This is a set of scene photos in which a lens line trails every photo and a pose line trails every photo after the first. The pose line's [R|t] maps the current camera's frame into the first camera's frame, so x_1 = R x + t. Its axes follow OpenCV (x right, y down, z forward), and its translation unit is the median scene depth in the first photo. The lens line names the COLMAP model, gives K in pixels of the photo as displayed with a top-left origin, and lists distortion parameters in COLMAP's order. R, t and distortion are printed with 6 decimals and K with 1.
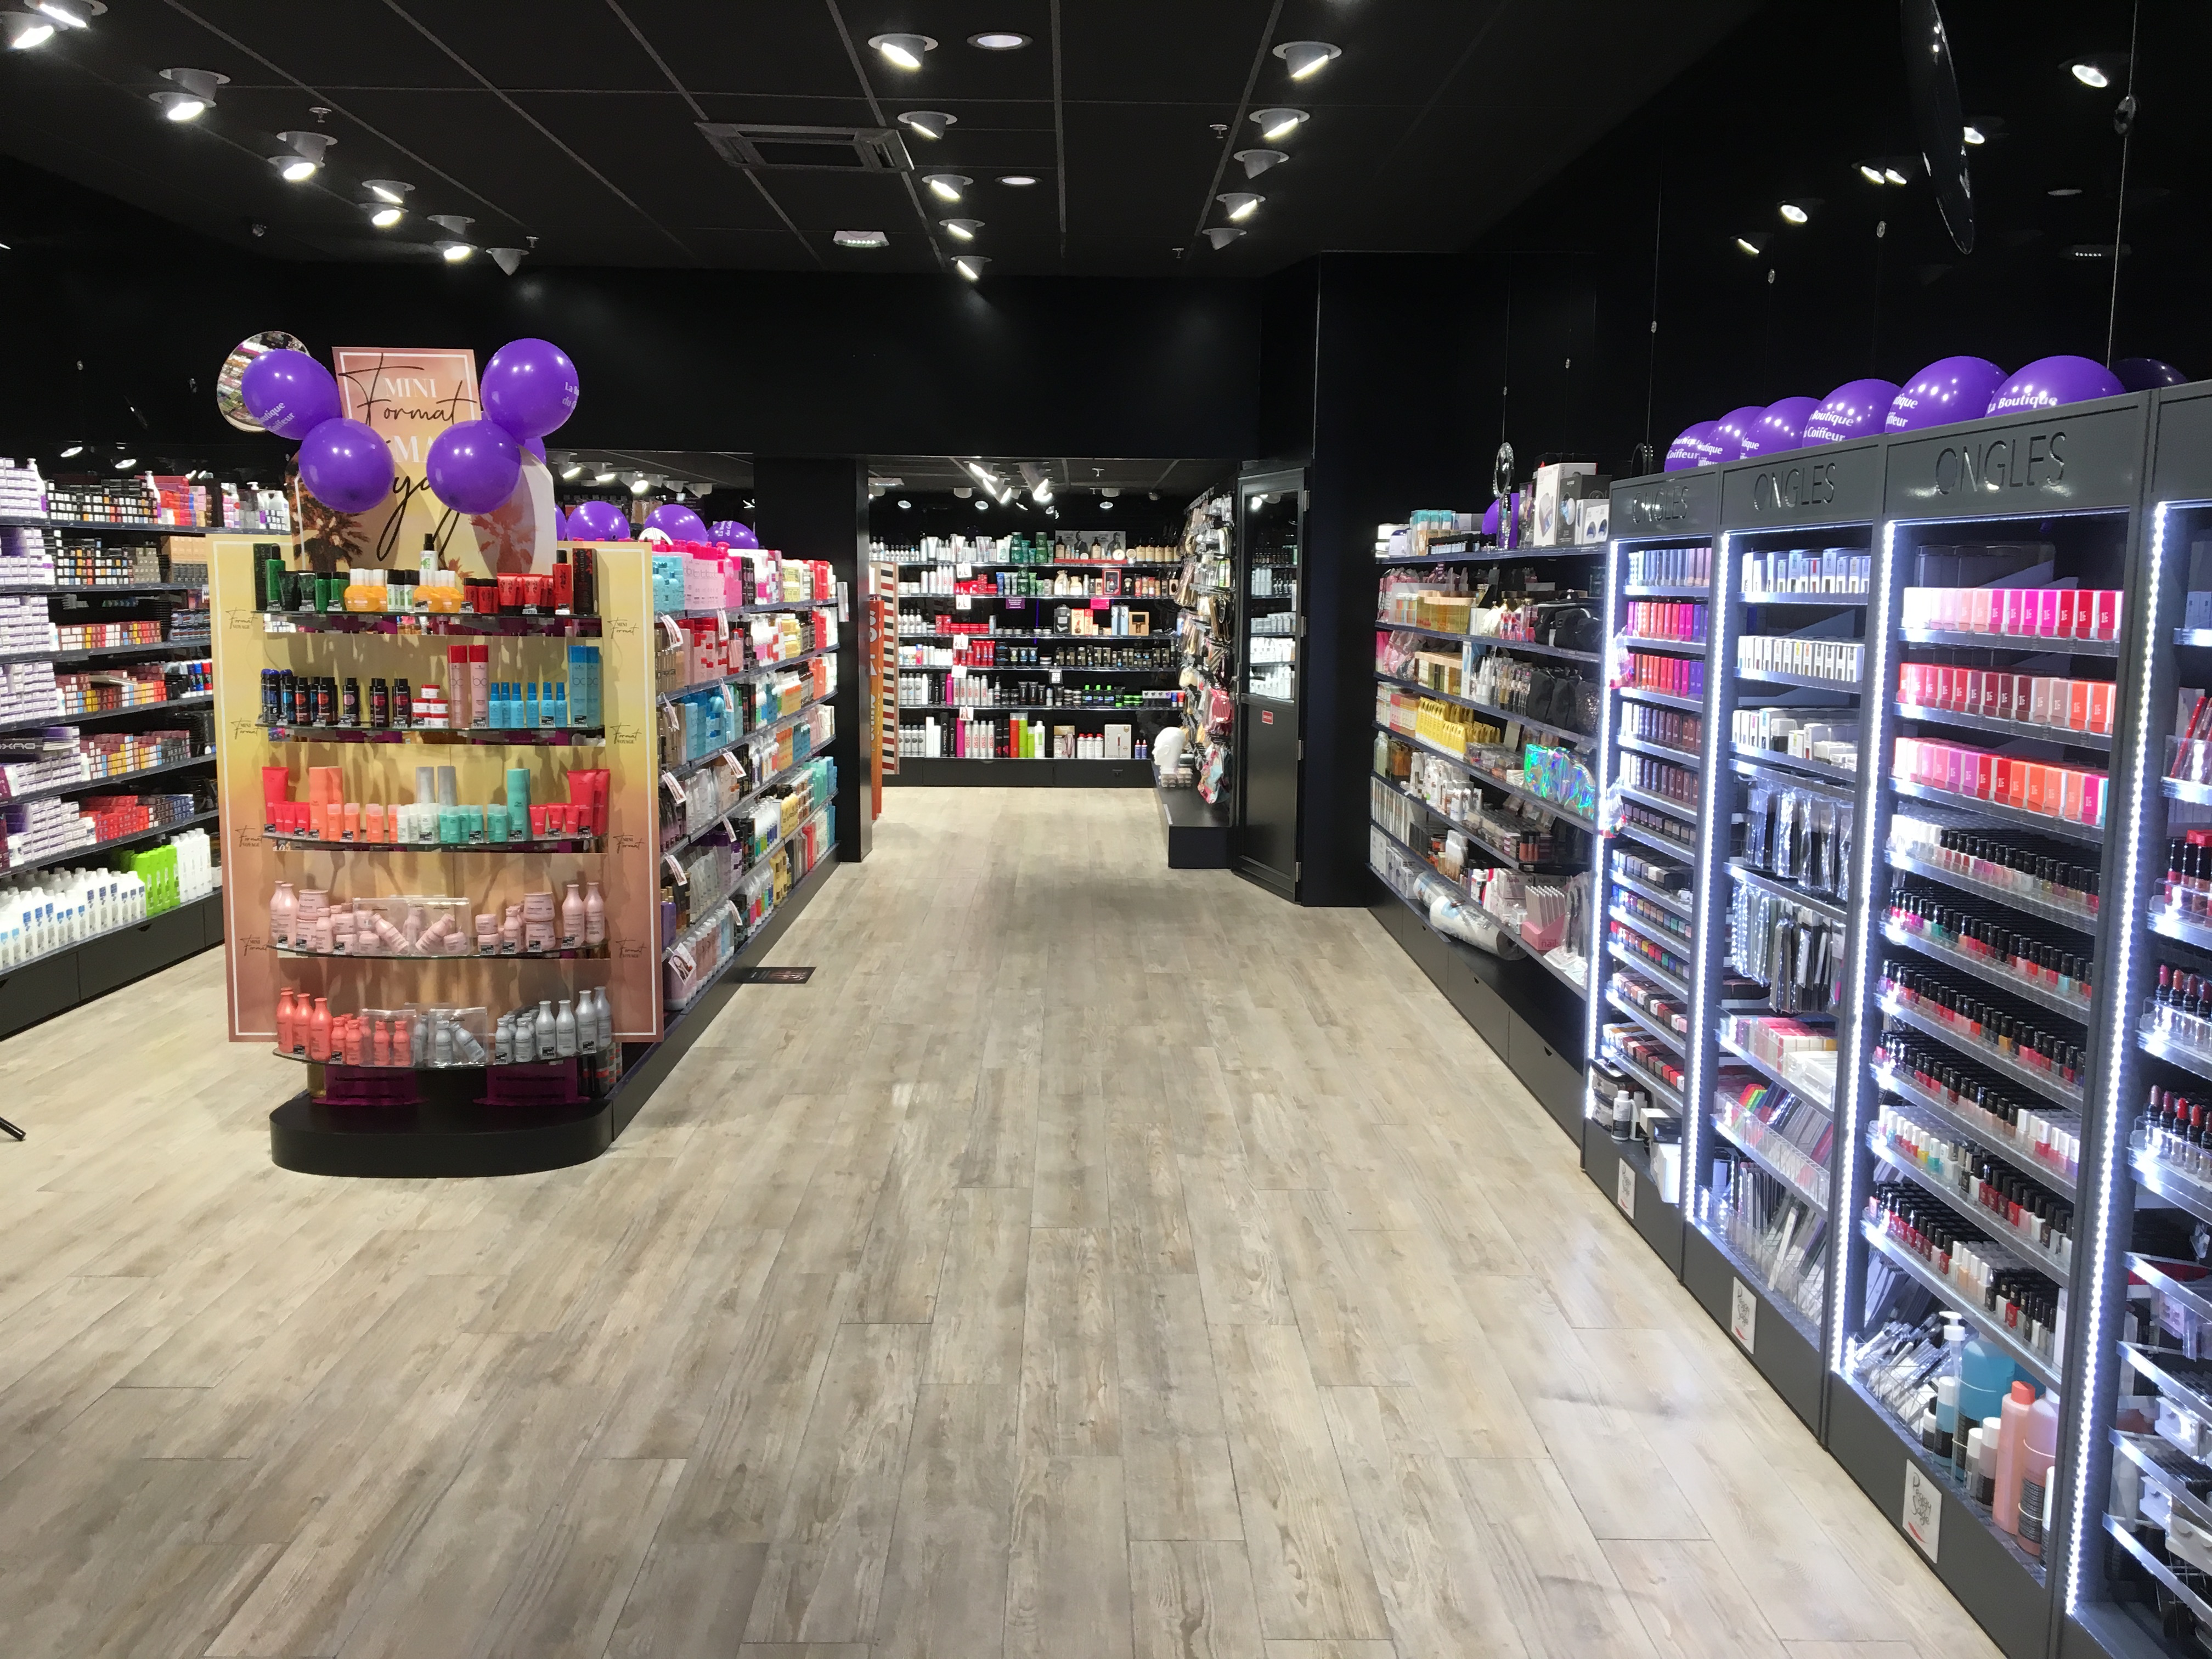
lens RADIAL K [[1884.1, 0, 1107.0], [0, 1884.1, 830.1], [0, 0, 1]] dist [0.056233, 0.001459]
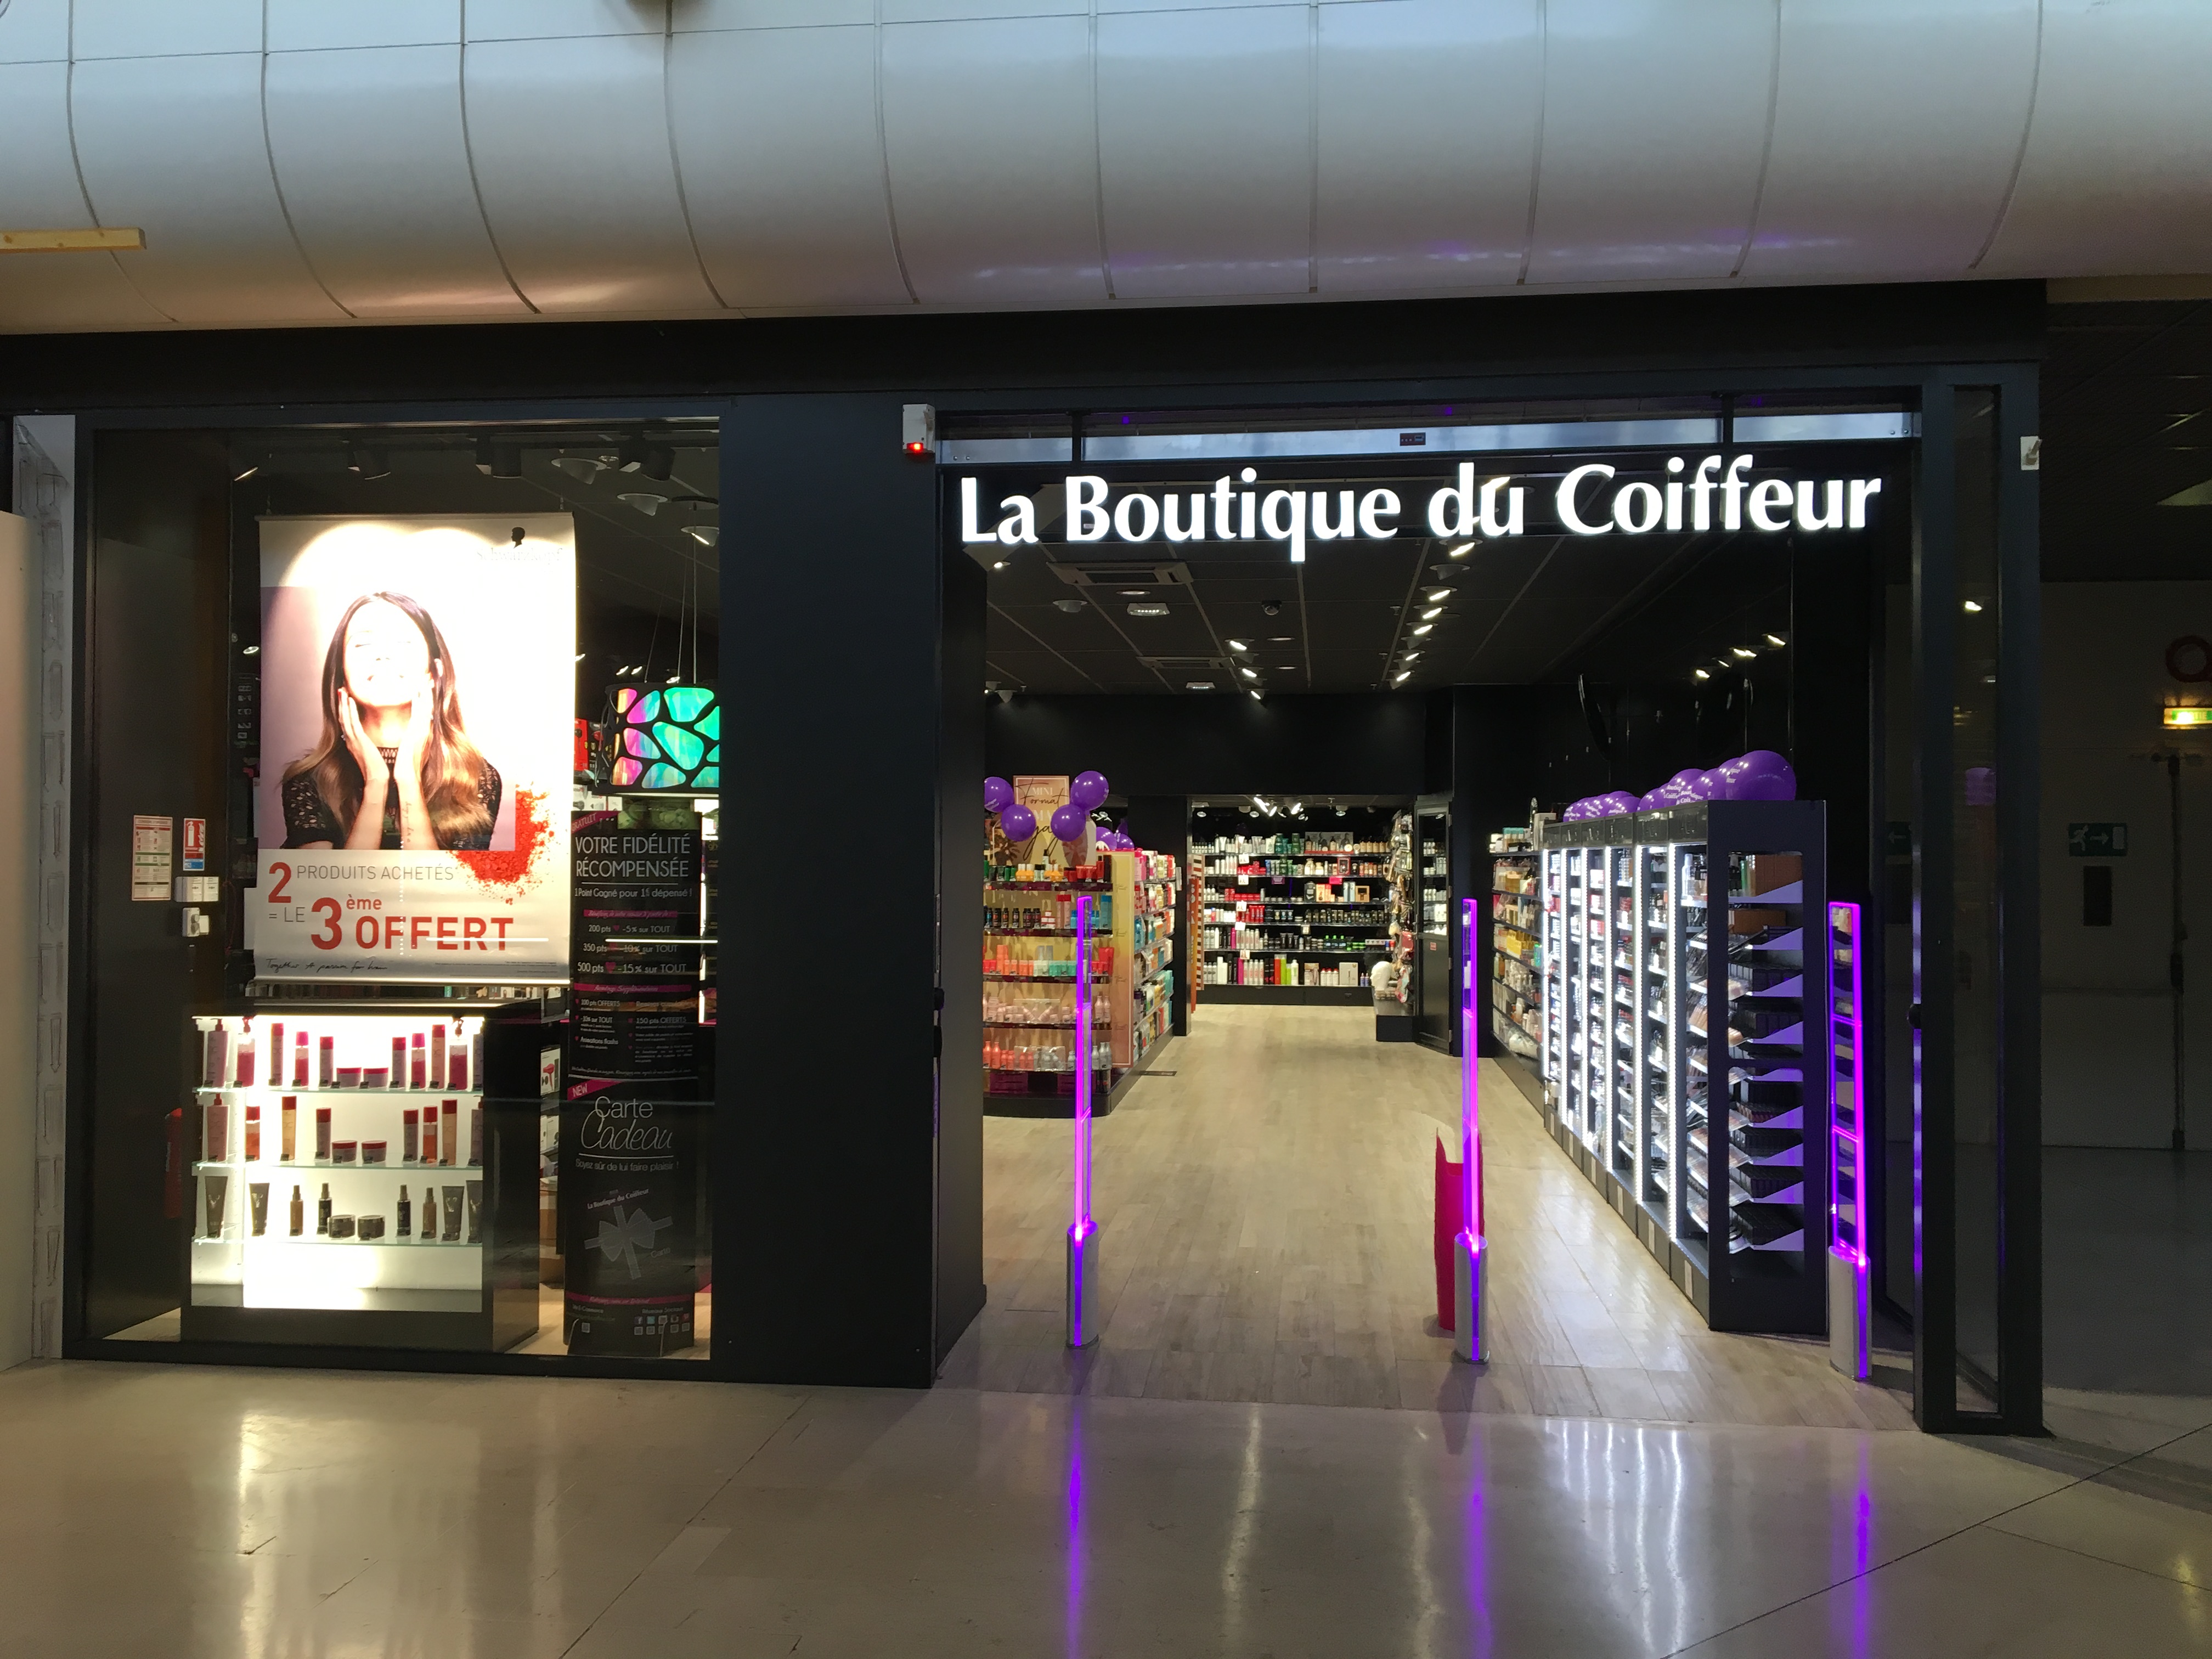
lens RADIAL K [[1884.1, 0, 1107.6], [0, 1884.1, 834.5], [0, 0, 1]] dist [0.056233, 0.001459]
pose [[0.991351, -0.006235, -0.131090, 0.014790], [-0.013032, 0.989256, -0.145610, 0.069382], [0.130589, 0.146059, 0.980619, -0.537114]]
